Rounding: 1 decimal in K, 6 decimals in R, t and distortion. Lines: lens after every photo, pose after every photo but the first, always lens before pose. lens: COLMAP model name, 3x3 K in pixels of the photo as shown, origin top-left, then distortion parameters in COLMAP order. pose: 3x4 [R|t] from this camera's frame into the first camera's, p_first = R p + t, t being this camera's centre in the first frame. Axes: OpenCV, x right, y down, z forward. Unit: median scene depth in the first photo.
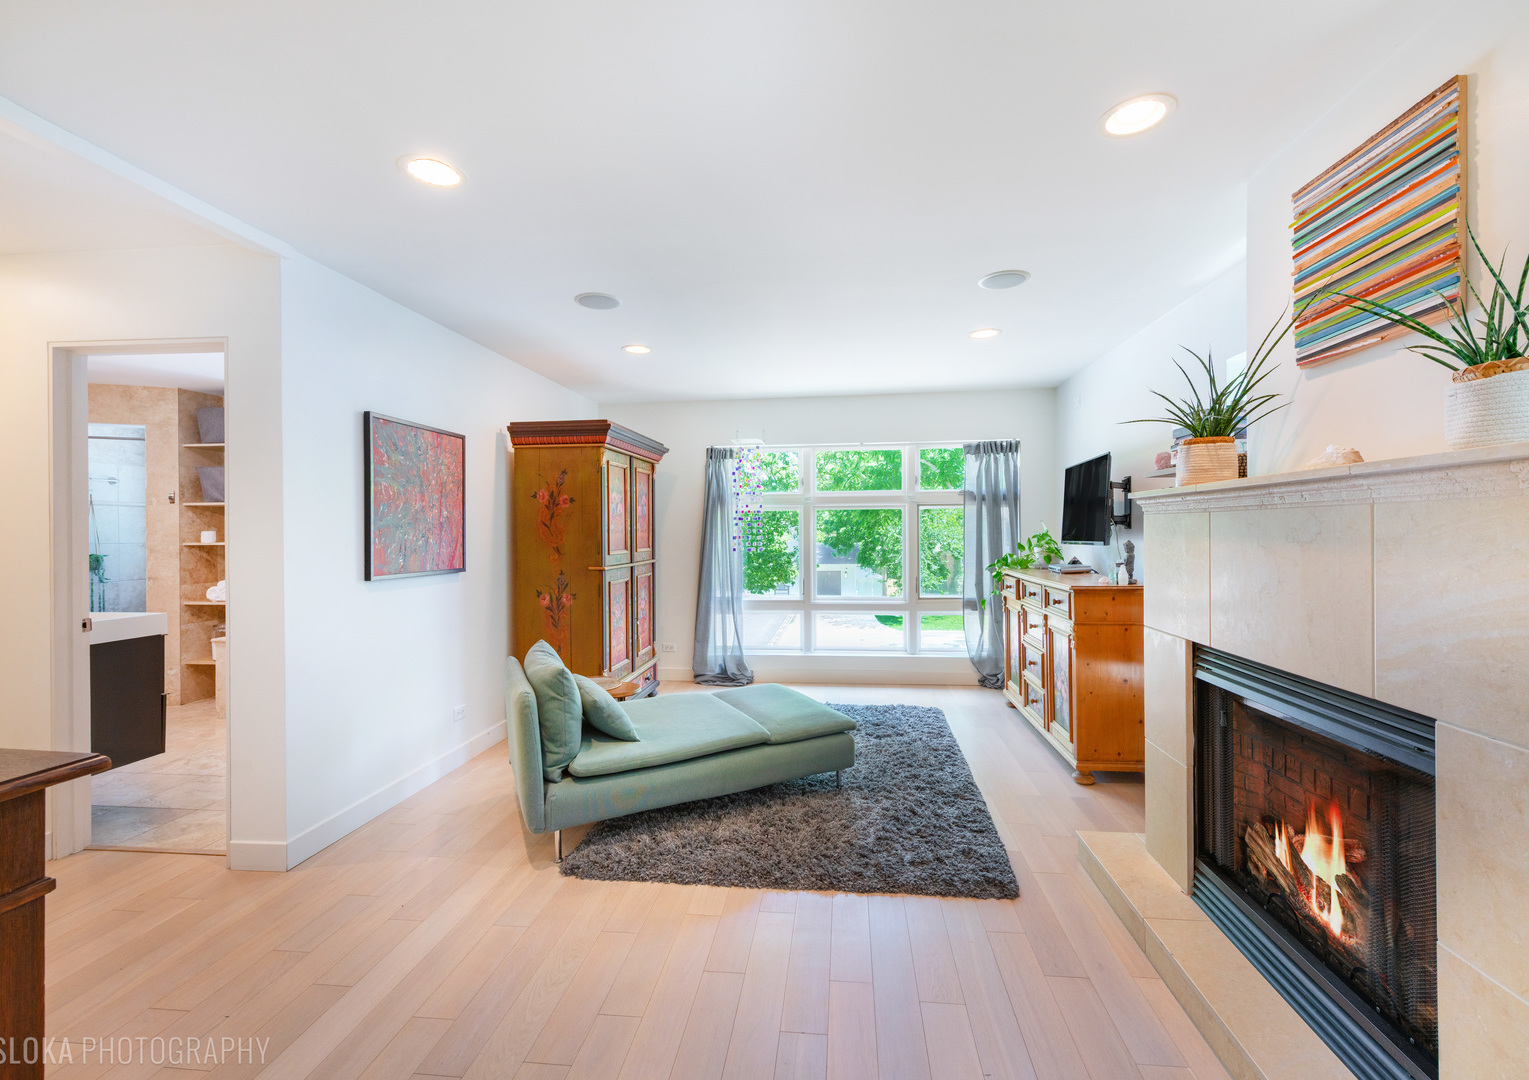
lens RADIAL K [[659.6, 0, 763.8], [0, 659.6, 532.2], [0, 0, 1]] dist [-0.001746, -0.001023]
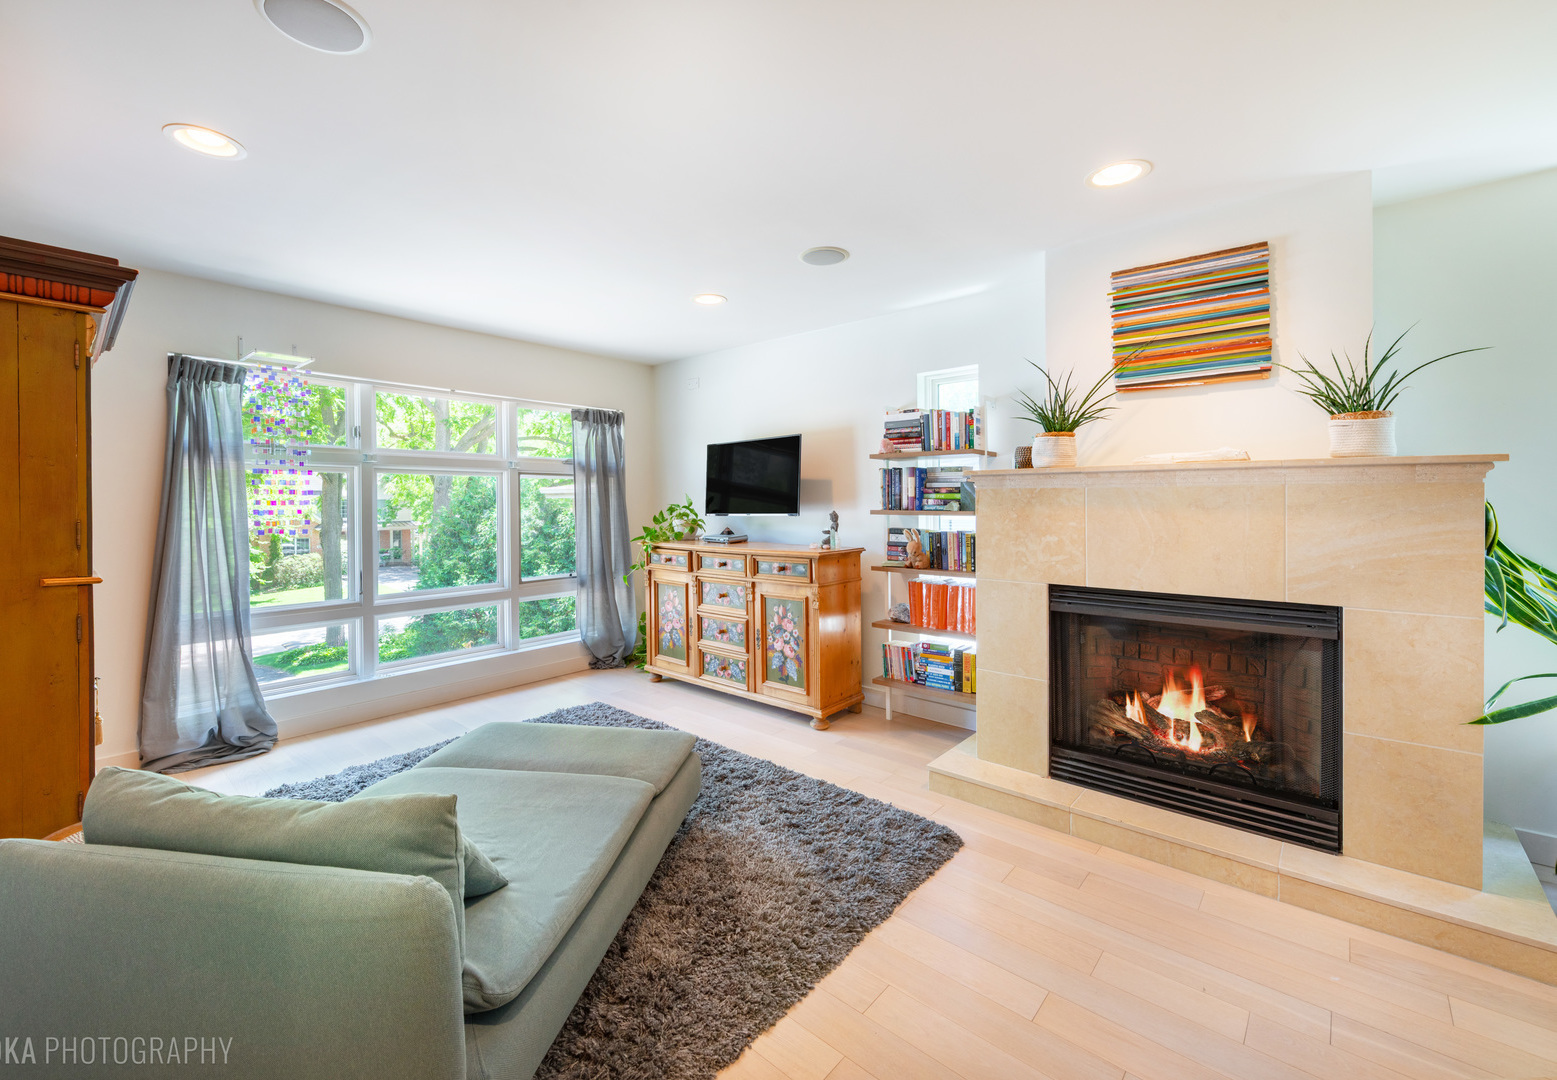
lens RADIAL K [[627.7, 0, 794.9], [0, 627.7, 493.6], [0, 0, 1]] dist [-0.013742, -0.000029]
pose [[0.546818, 0.021477, 0.836976, -0.775518], [0.004501, 0.999581, -0.028590, 0.030454], [-0.837240, 0.019401, 0.546492, 0.831188]]
